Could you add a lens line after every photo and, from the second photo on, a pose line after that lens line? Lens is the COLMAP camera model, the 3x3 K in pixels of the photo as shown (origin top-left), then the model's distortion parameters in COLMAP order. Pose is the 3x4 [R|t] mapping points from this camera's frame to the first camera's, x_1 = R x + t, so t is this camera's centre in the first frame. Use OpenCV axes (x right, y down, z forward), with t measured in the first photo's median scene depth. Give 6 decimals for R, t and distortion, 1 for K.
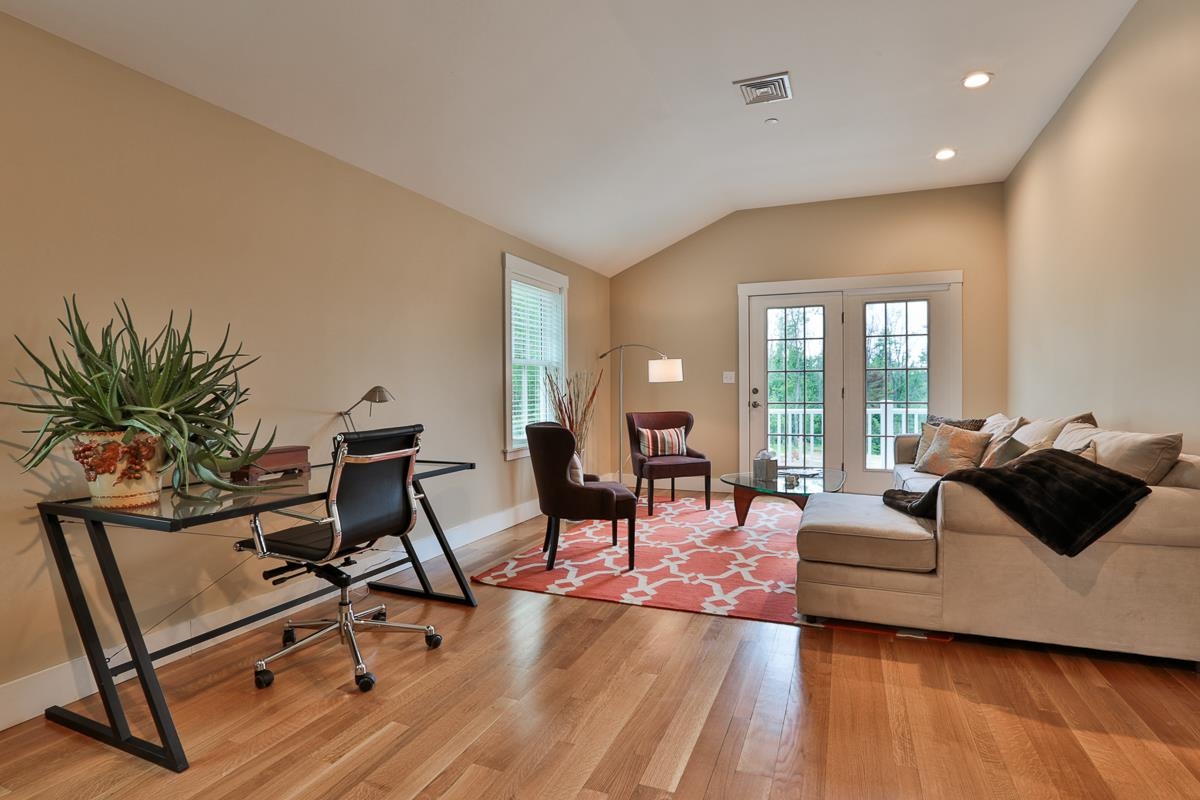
lens RADIAL K [[622.0, 0, 602.6], [0, 622.0, 388.0], [0, 0, 1]] dist [-0.000524, 0.000146]
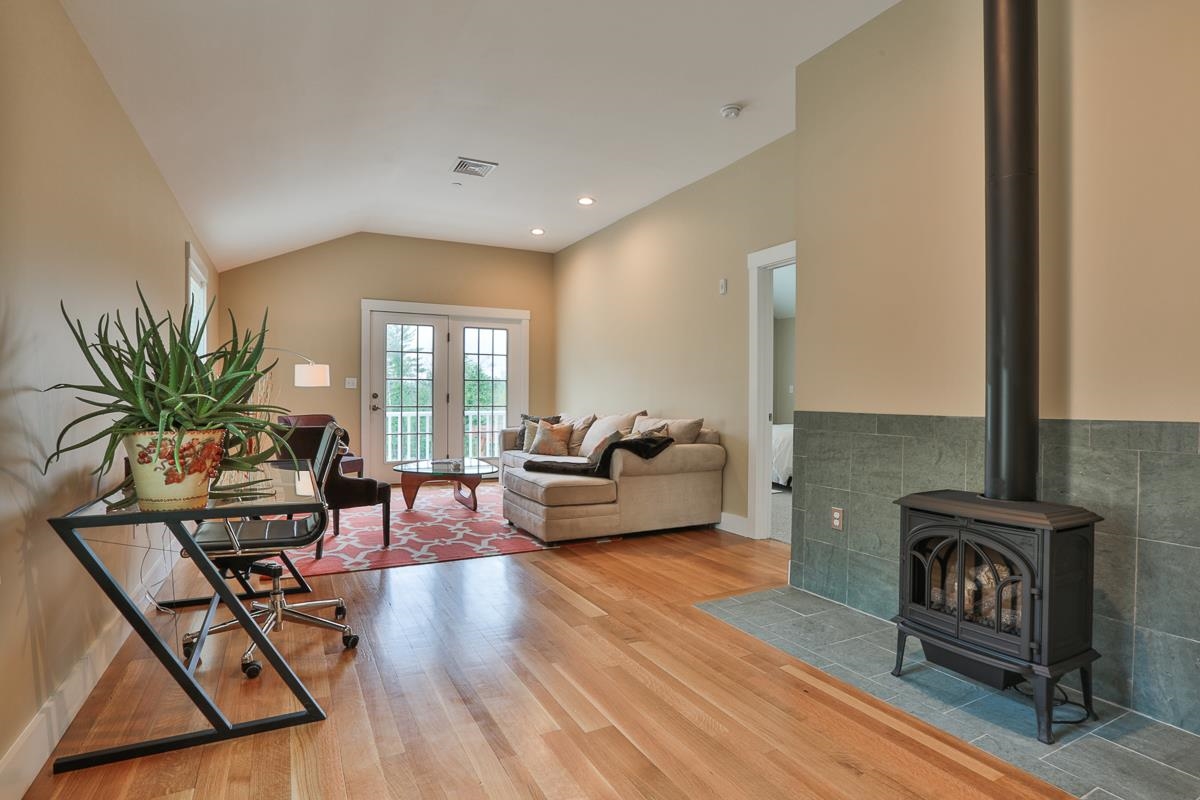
lens RADIAL K [[622.0, 0, 602.6], [0, 622.0, 388.0], [0, 0, 1]] dist [-0.000524, 0.000146]
pose [[0.663604, 0.021166, 0.747785, -0.351076], [-0.012721, 0.999774, -0.017010, 0.004723], [-0.747976, 0.001775, 0.663724, -0.054096]]
